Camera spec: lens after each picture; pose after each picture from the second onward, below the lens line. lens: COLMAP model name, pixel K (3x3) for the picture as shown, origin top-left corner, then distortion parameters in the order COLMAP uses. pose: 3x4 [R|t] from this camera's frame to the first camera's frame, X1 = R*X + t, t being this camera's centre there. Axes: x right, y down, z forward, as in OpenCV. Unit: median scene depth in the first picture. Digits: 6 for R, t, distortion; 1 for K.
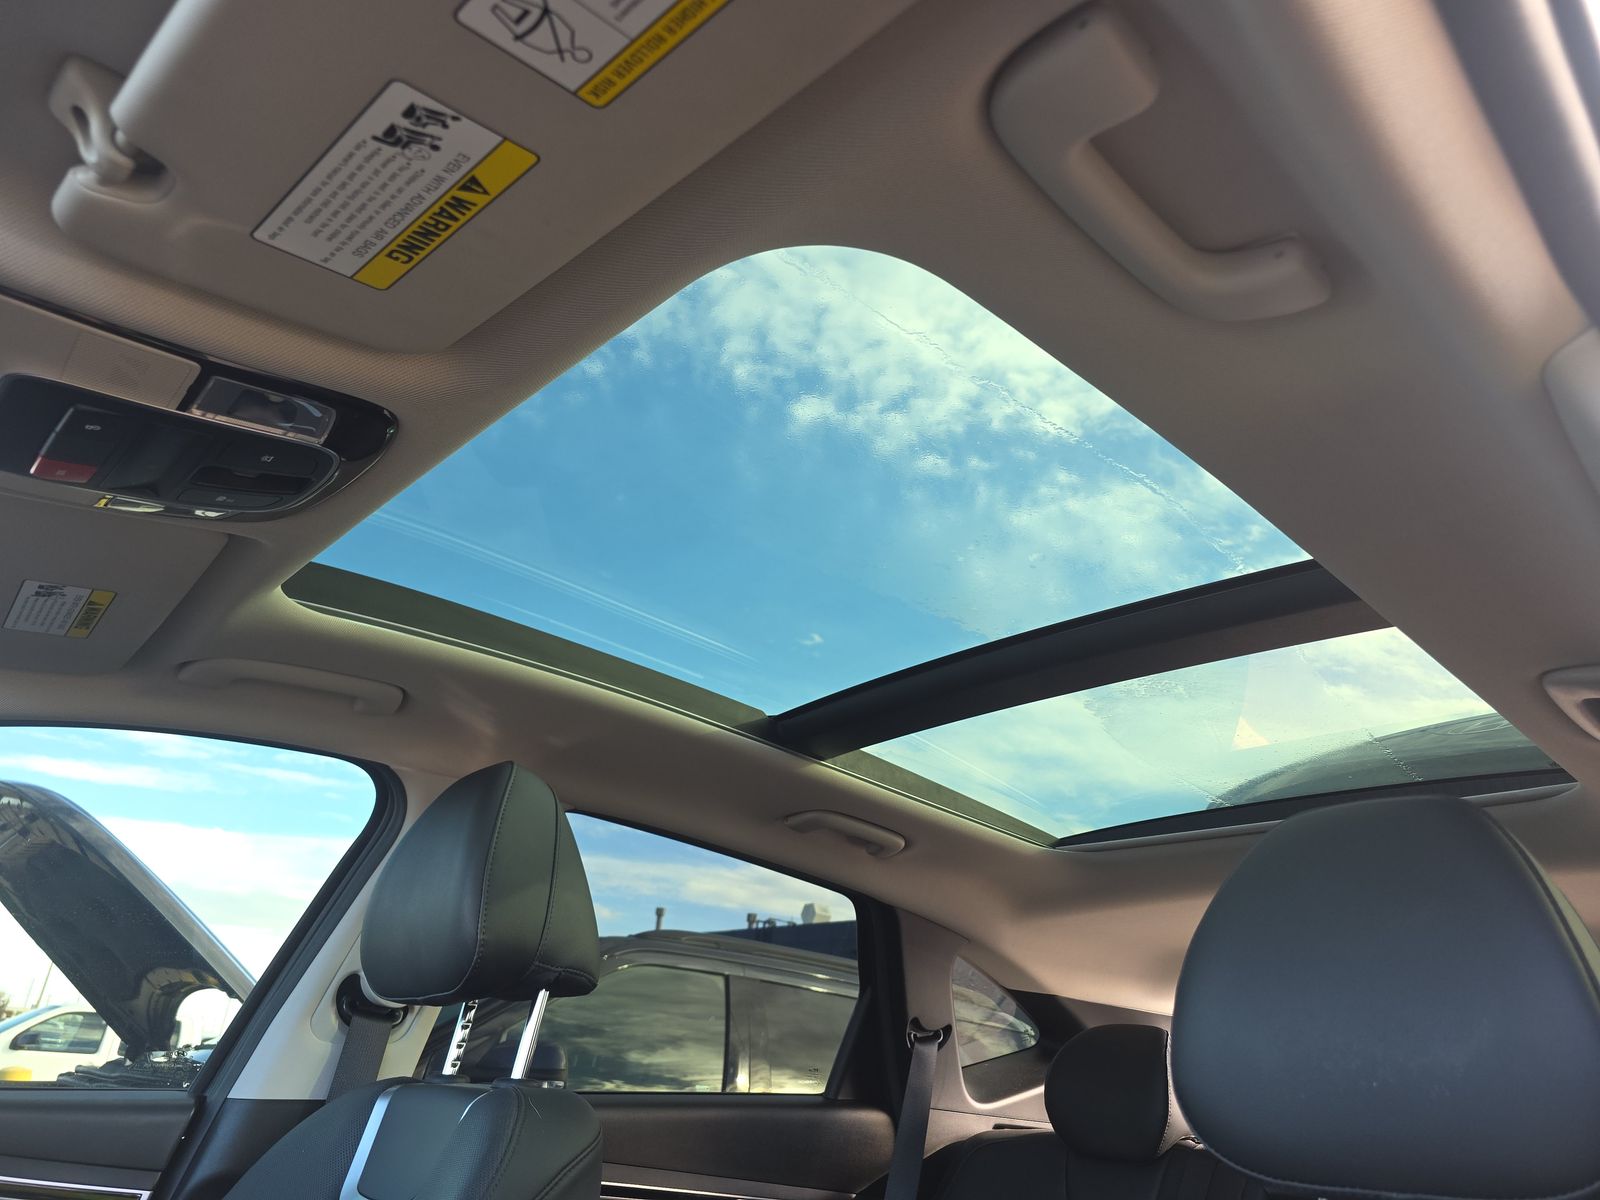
lens RADIAL K [[1055.2, 0, 806.1], [0, 1055.2, 616.9], [0, 0, 1]] dist [0.008742, -0.009699]
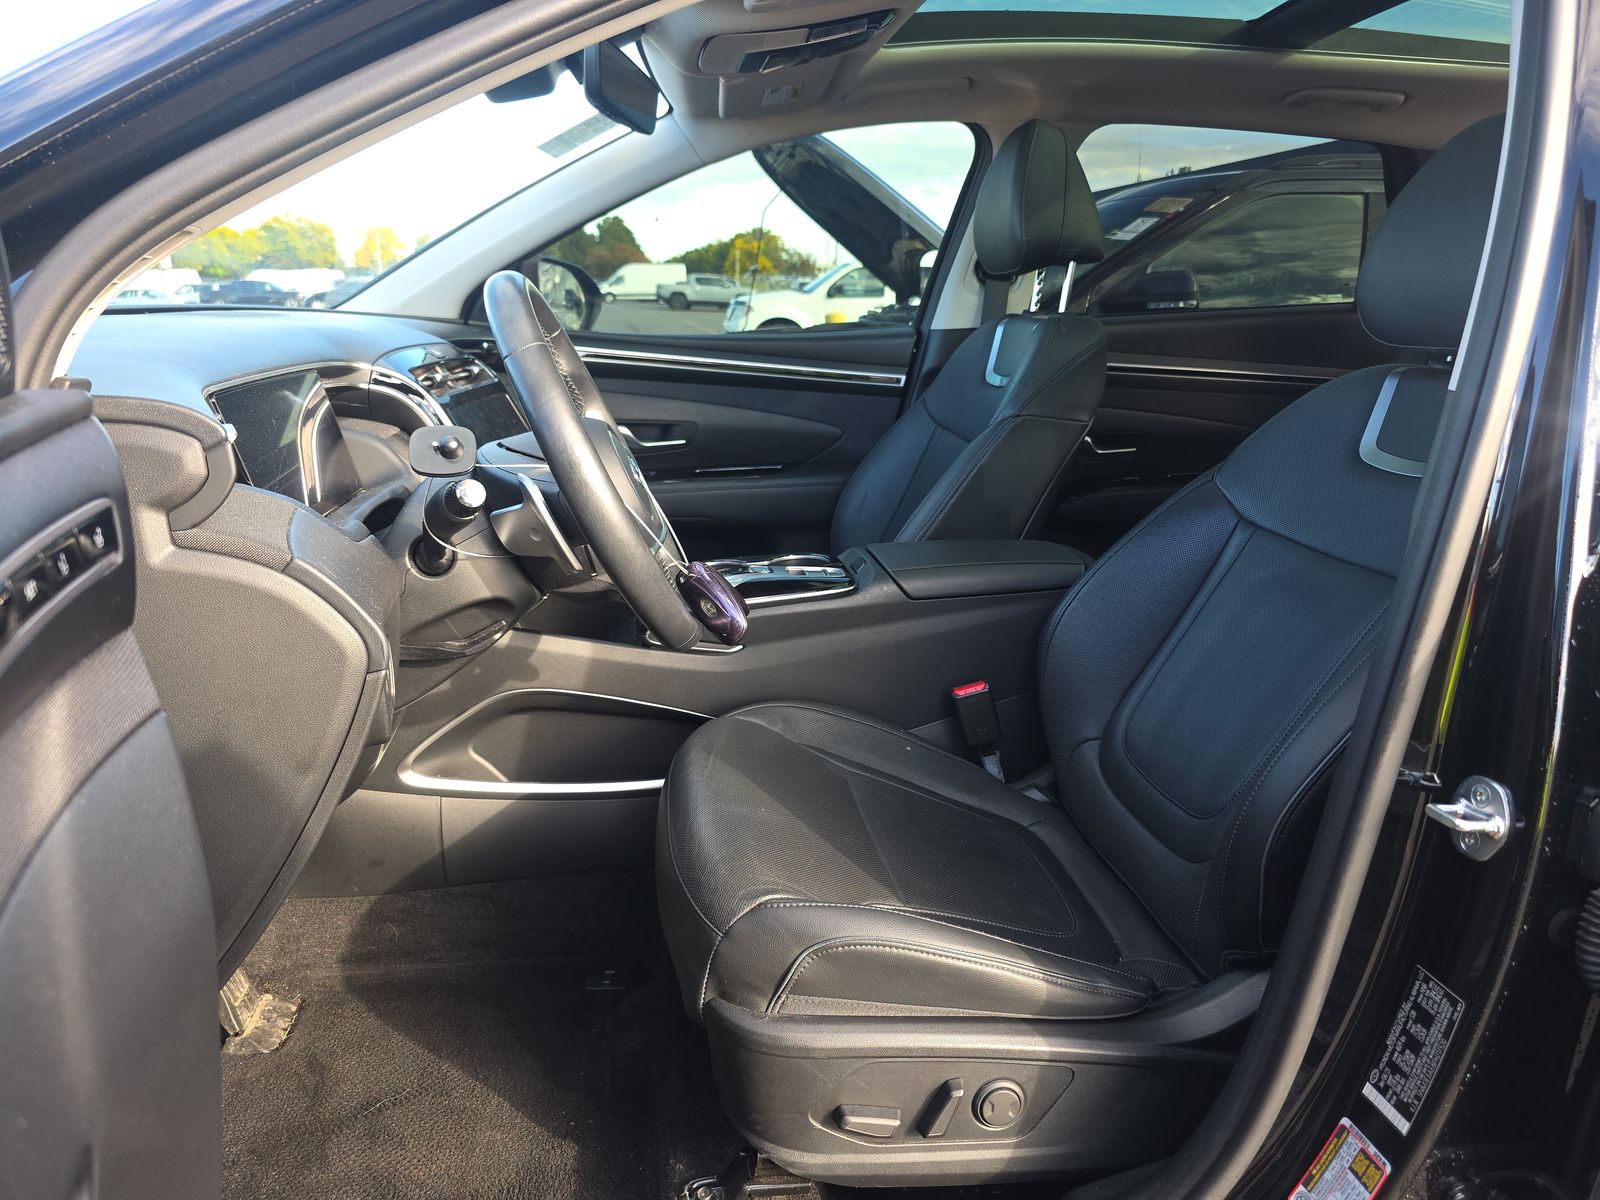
lens RADIAL K [[1055.2, 0, 797.6], [0, 1055.2, 607.3], [0, 0, 1]] dist [0.008742, -0.009699]
pose [[0.801924, 0.106668, -0.587826, 0.386539], [0.296006, 0.783726, 0.546034, -0.228912], [0.518939, -0.611878, 0.596915, -0.495429]]
